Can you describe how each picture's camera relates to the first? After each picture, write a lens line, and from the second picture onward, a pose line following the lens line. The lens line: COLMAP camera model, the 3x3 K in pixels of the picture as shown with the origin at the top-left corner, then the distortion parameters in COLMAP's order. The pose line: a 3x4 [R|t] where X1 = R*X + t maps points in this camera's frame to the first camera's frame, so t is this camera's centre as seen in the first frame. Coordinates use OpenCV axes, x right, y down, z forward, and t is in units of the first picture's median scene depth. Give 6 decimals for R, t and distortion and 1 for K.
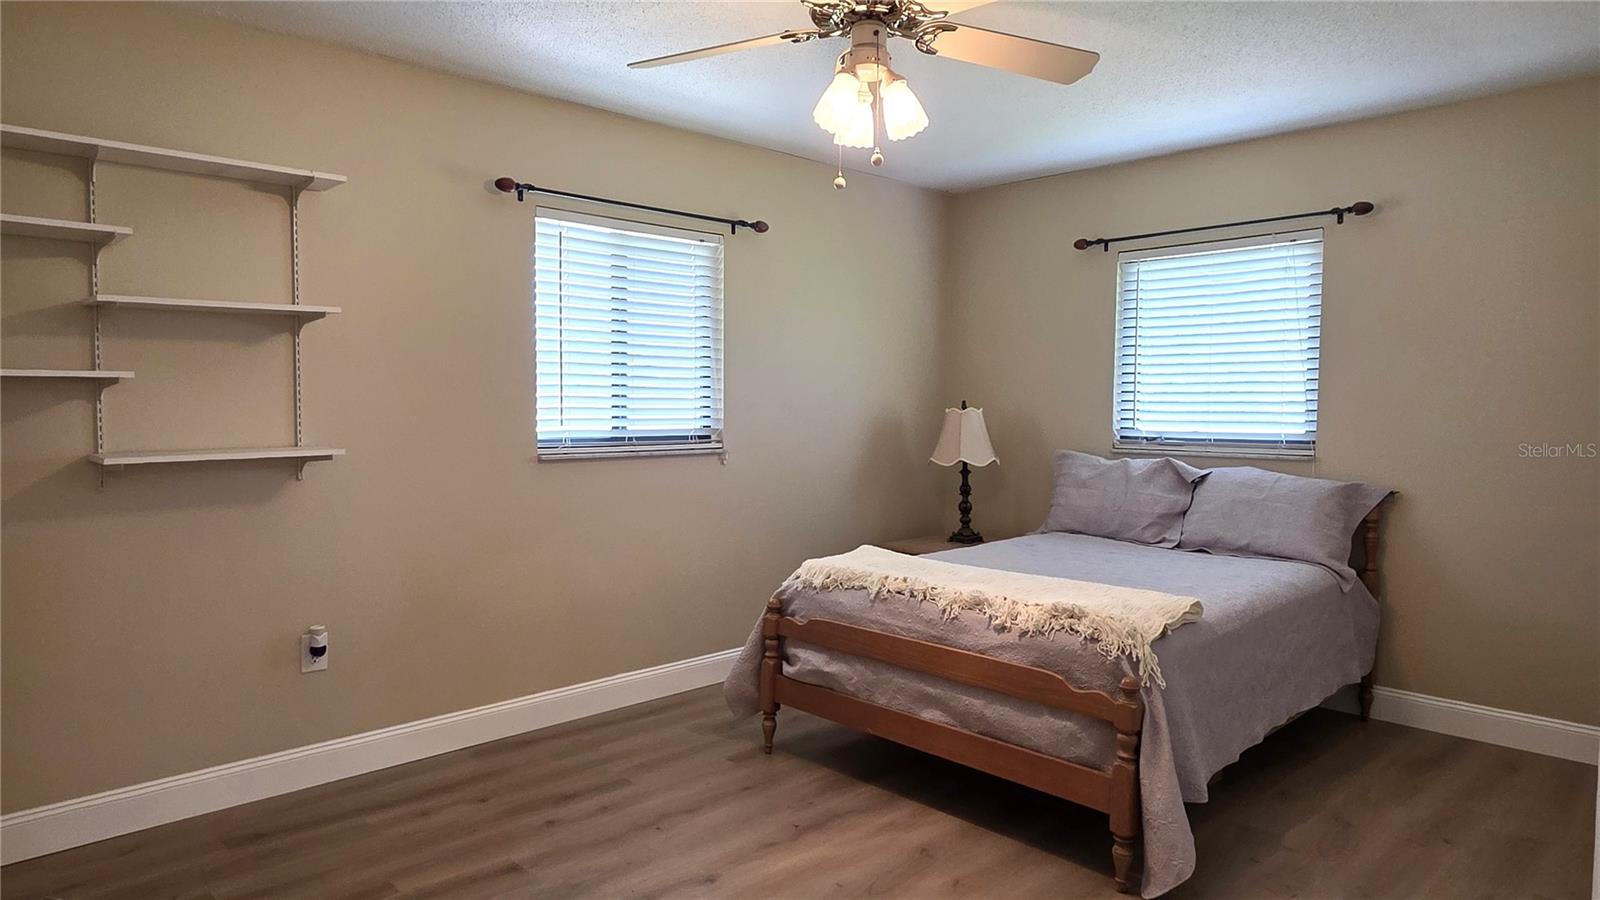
lens RADIAL K [[981.0, 0, 802.2], [0, 981.0, 448.2], [0, 0, 1]] dist [0.013578, -0.008193]
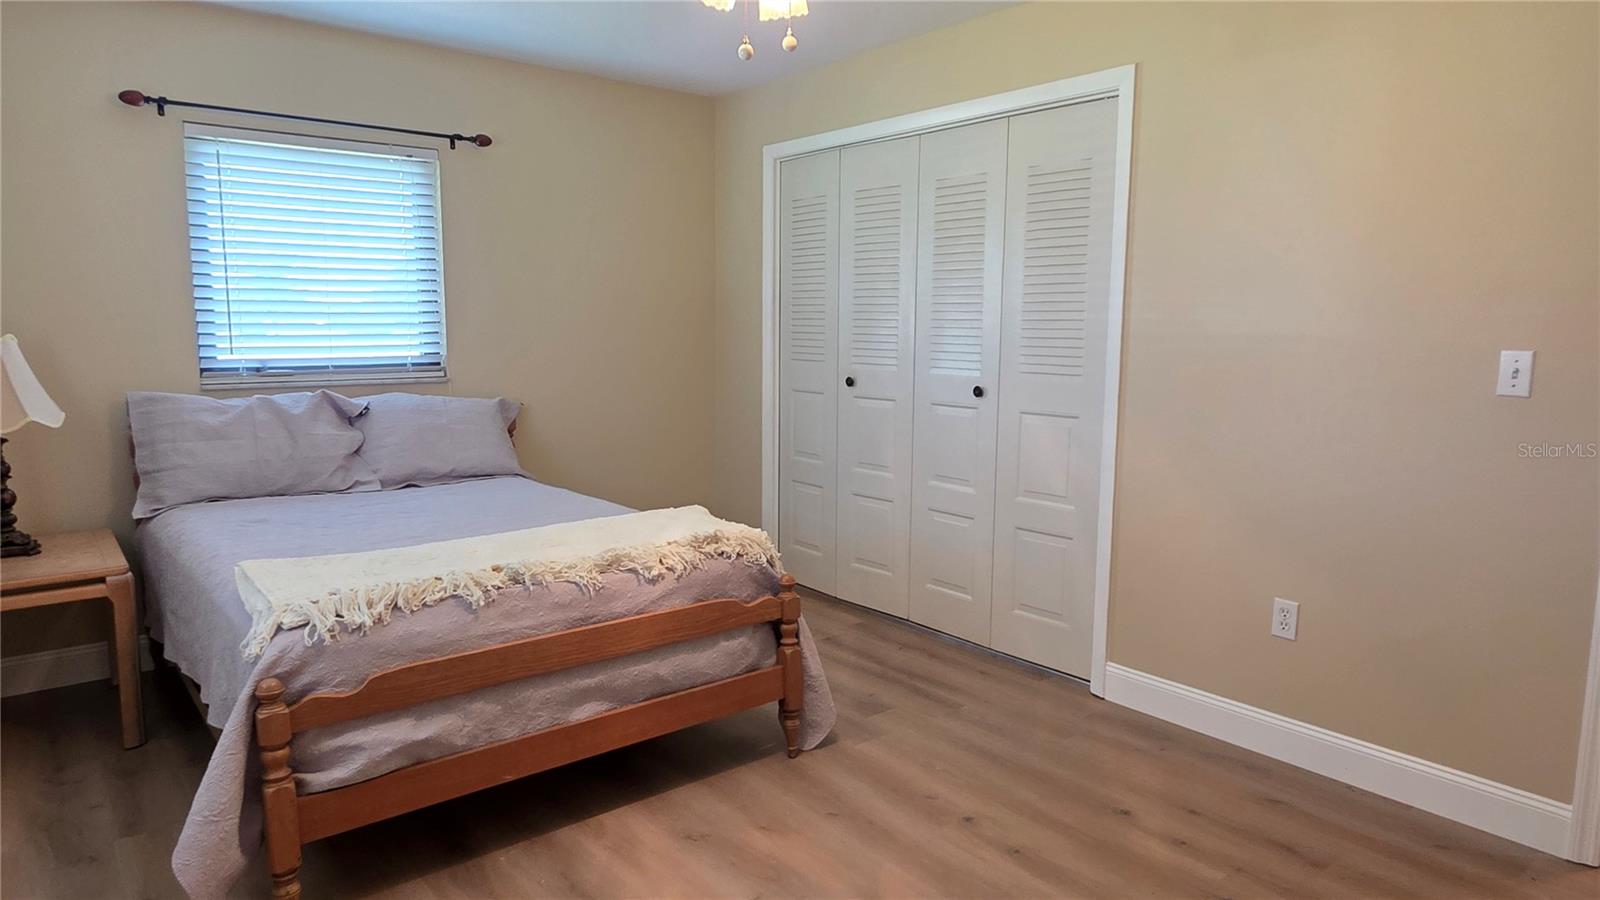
lens RADIAL K [[981.0, 0, 788.2], [0, 981.0, 457.5], [0, 0, 1]] dist [0.013578, -0.008193]
pose [[0.085393, -0.142145, 0.986156, -0.557921], [0.043454, 0.989360, 0.138844, -0.041602], [-0.995399, 0.030996, 0.090661, 0.652243]]
